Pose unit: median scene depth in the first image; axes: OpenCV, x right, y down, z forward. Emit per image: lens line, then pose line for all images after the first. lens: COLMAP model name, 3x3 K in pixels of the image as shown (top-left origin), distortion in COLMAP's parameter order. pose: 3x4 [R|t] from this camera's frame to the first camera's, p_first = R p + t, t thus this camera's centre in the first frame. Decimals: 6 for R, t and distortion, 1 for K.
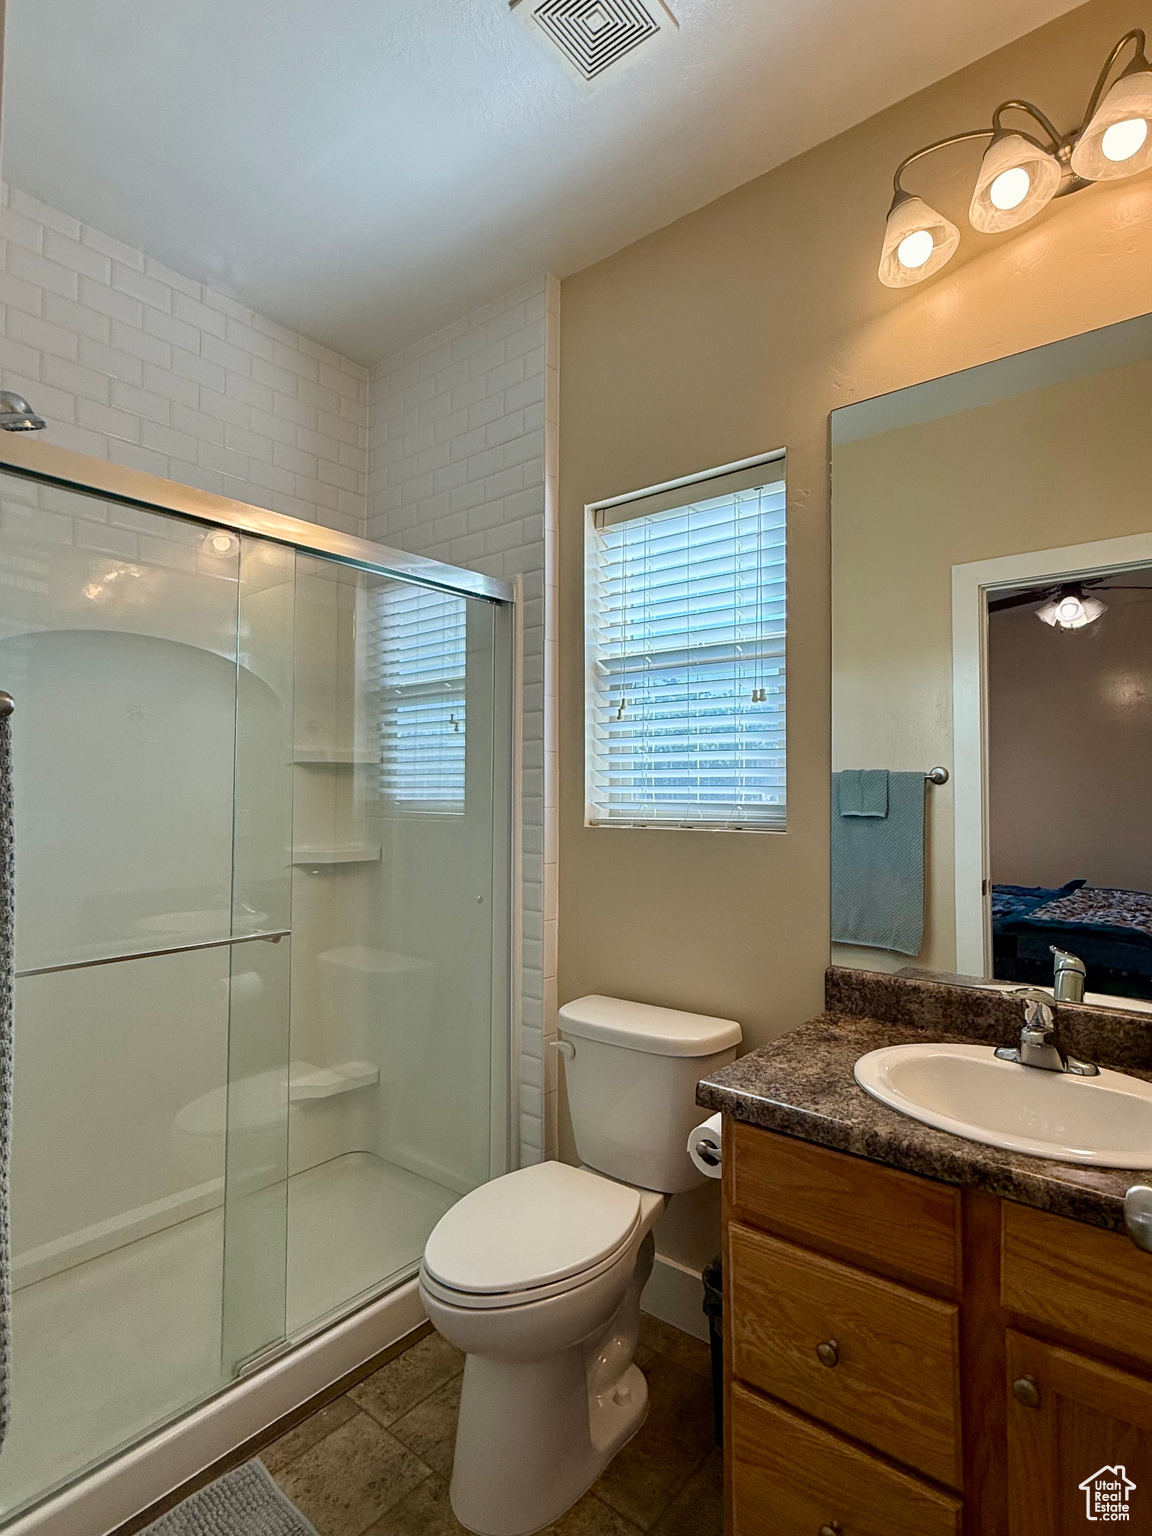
lens RADIAL K [[786.7, 0, 576.1], [0, 786.7, 764.4], [0, 0, 1]] dist [-0.005236, -0.000534]
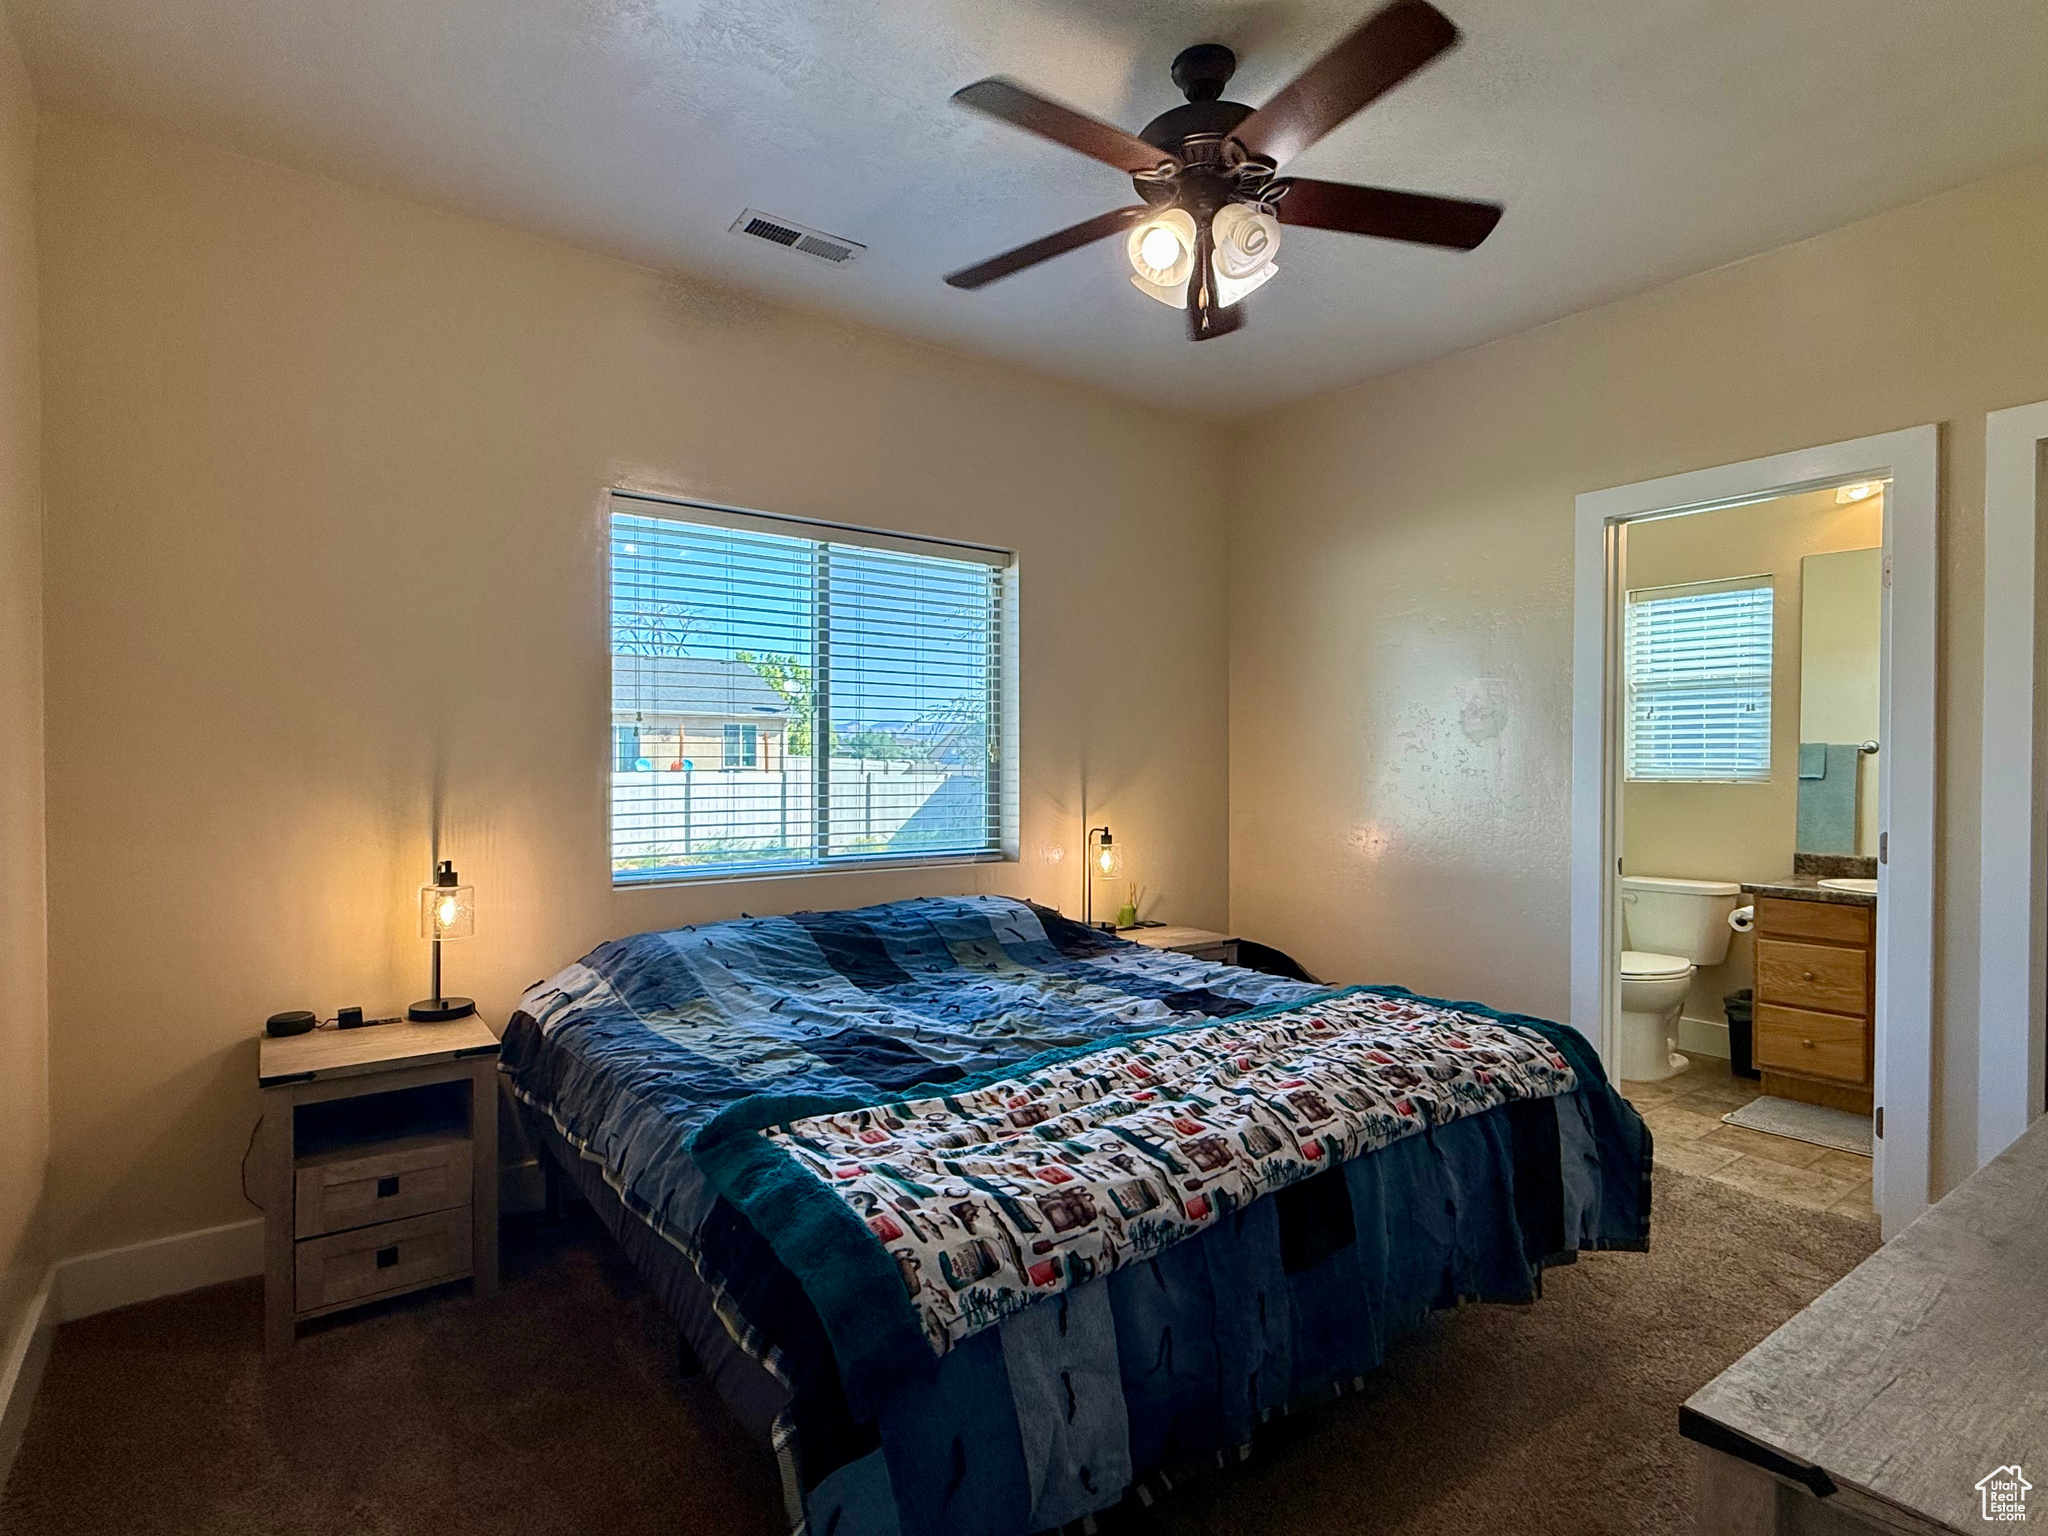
lens RADIAL K [[1048.9, 0, 1025.9], [0, 1048.9, 778.1], [0, 0, 1]] dist [-0.005236, -0.000534]
pose [[0.966684, -0.004598, -0.255932, -0.681842], [0.017898, 0.998606, 0.049659, -0.067330], [0.255347, -0.052585, 0.965418, -1.564211]]
